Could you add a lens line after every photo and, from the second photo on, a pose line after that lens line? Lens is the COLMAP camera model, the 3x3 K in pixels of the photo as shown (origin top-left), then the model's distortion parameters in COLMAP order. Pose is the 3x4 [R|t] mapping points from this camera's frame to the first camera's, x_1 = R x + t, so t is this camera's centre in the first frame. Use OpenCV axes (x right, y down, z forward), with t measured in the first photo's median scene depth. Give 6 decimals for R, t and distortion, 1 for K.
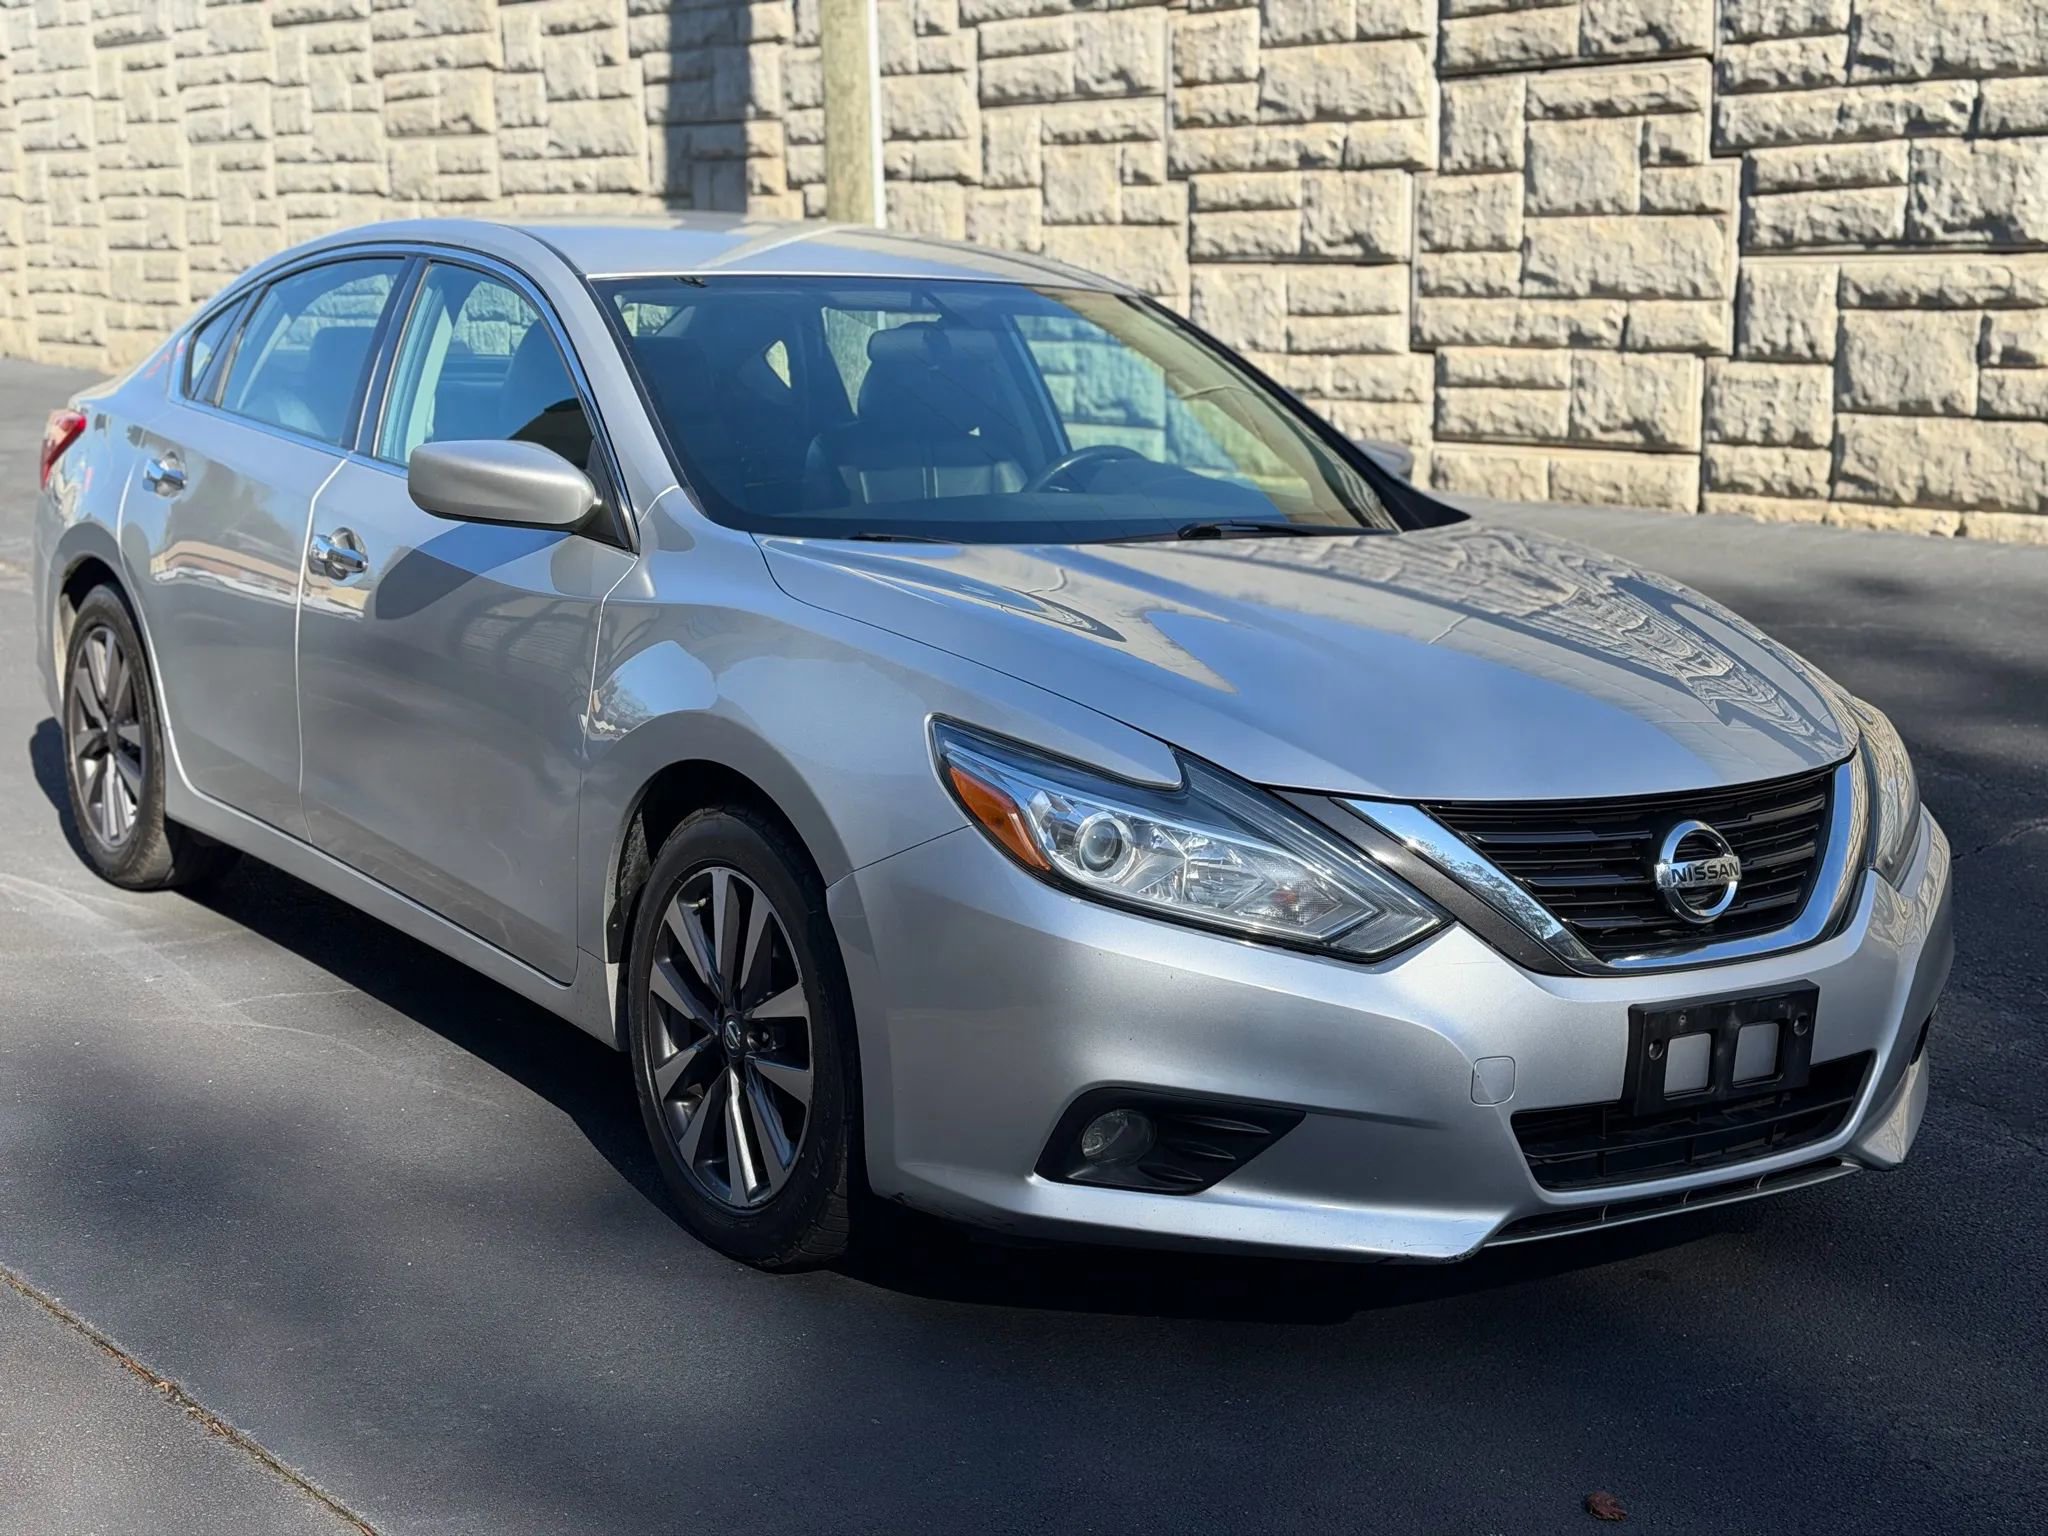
lens RADIAL K [[3035.5, 0, 1024.0], [0, 3035.5, 768.0], [0, 0, 1]] dist [0.207698, -0.223724]
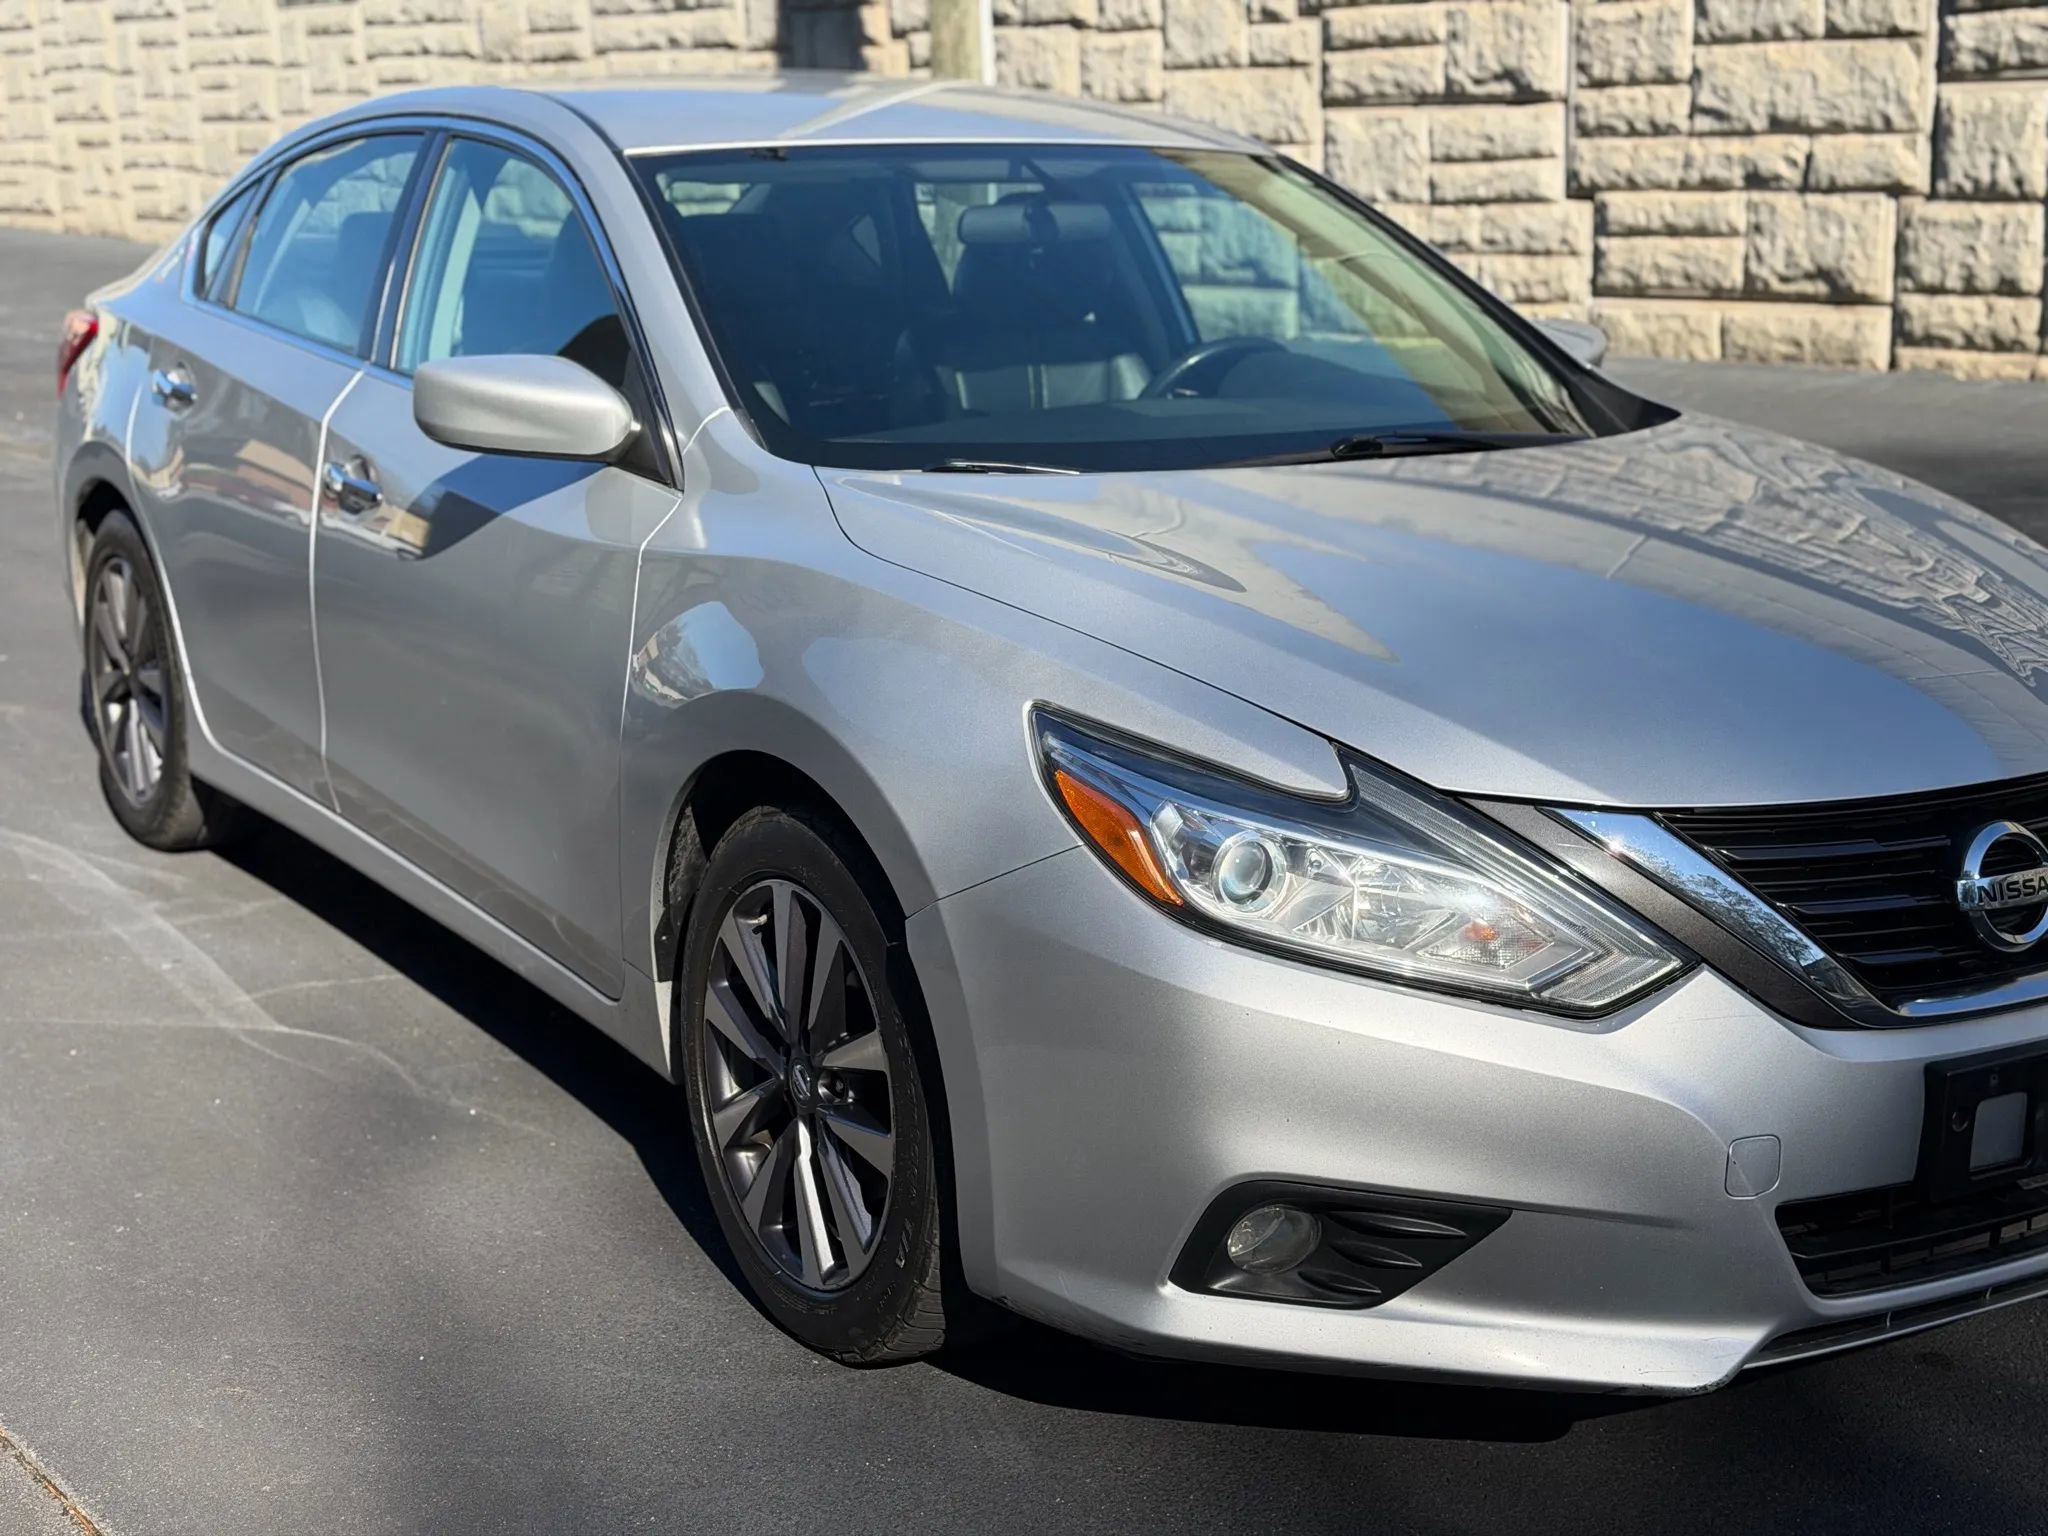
lens RADIAL K [[2852.3, 0, 1024.0], [0, 2852.3, 768.0], [0, 0, 1]] dist [0.222063, -0.427917]
pose [[0.998832, -0.014924, -0.045946, 0.001029], [0.017758, 0.997923, 0.061917, -0.023259], [0.044927, -0.062661, 0.997023, 0.121053]]
